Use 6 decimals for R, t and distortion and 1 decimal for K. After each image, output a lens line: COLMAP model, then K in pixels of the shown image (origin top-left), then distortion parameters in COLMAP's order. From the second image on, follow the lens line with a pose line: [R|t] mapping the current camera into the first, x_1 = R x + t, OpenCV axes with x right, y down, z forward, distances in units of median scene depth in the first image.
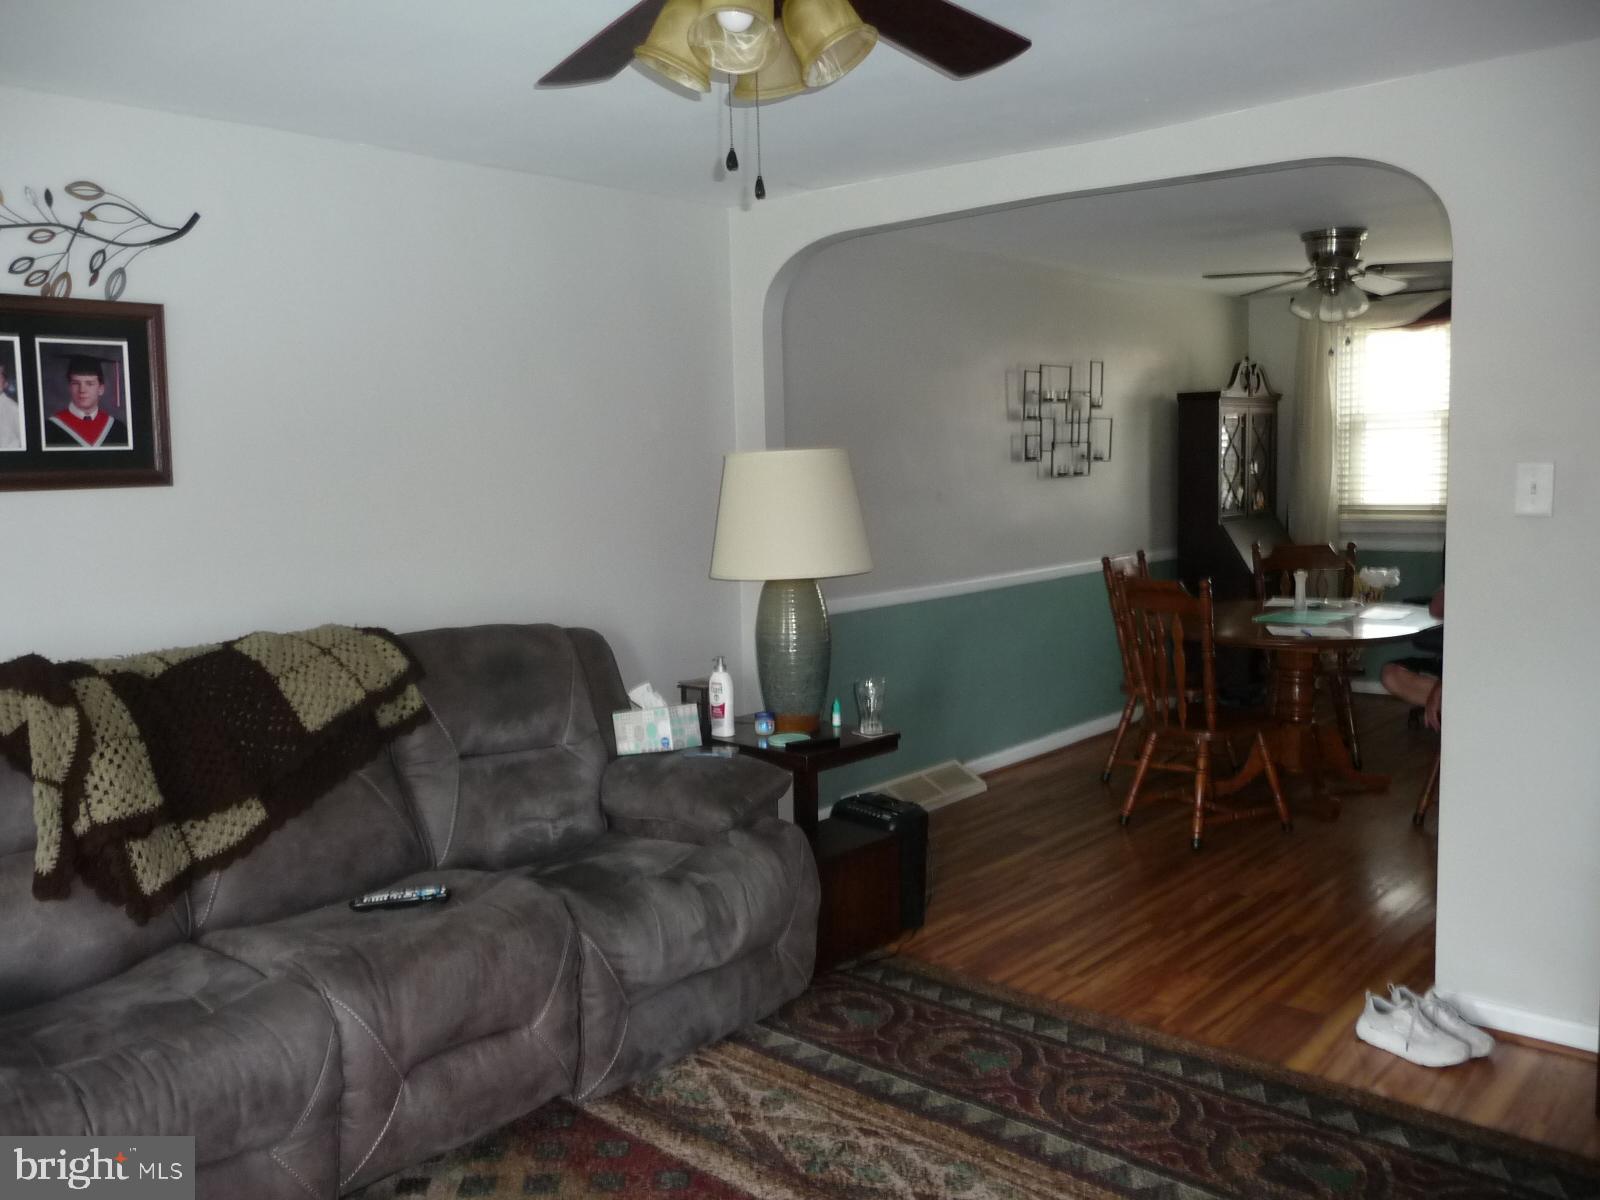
lens RADIAL K [[1338.5, 0, 804.8], [0, 1338.5, 598.5], [0, 0, 1]] dist [0.005636, -0.006224]
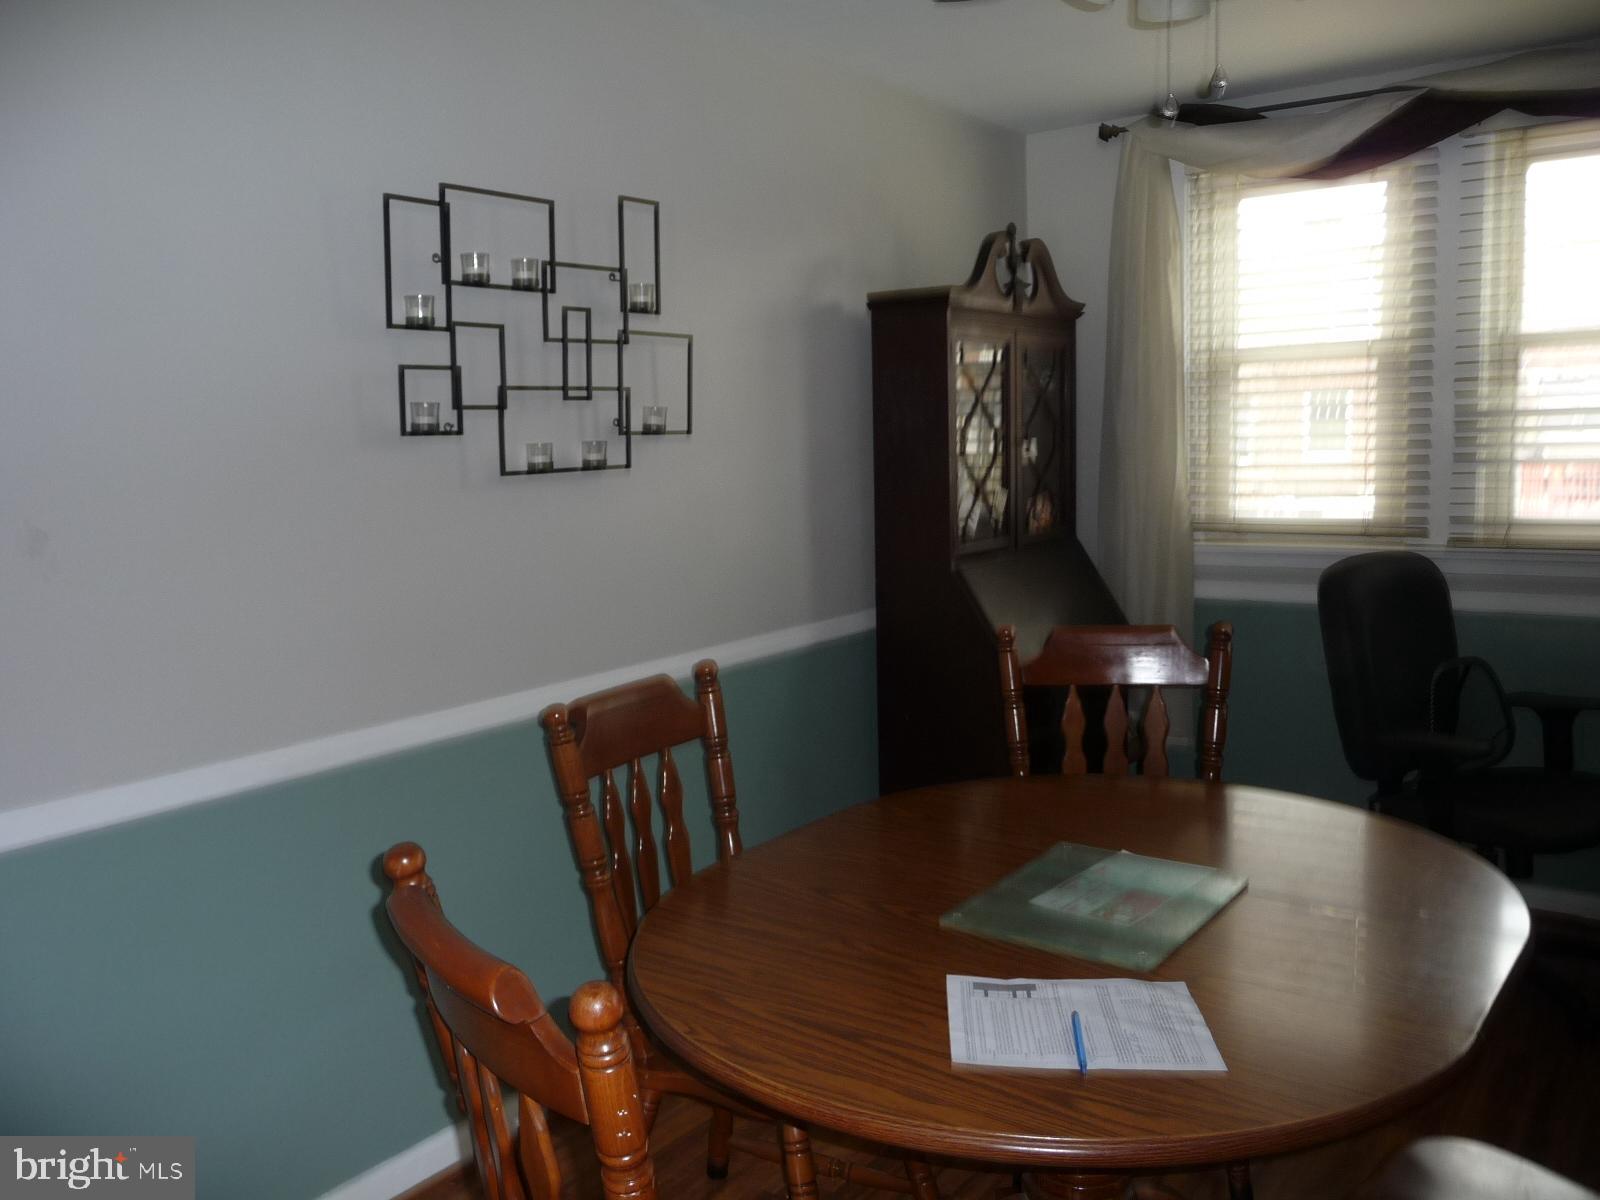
lens RADIAL K [[1338.5, 0, 795.3], [0, 1338.5, 596.4], [0, 0, 1]] dist [0.005636, -0.006224]
pose [[0.995737, -0.011757, 0.091488, 0.220208], [0.010701, 0.999870, 0.012024, -0.054449], [-0.091617, -0.010994, 0.995734, 0.550695]]
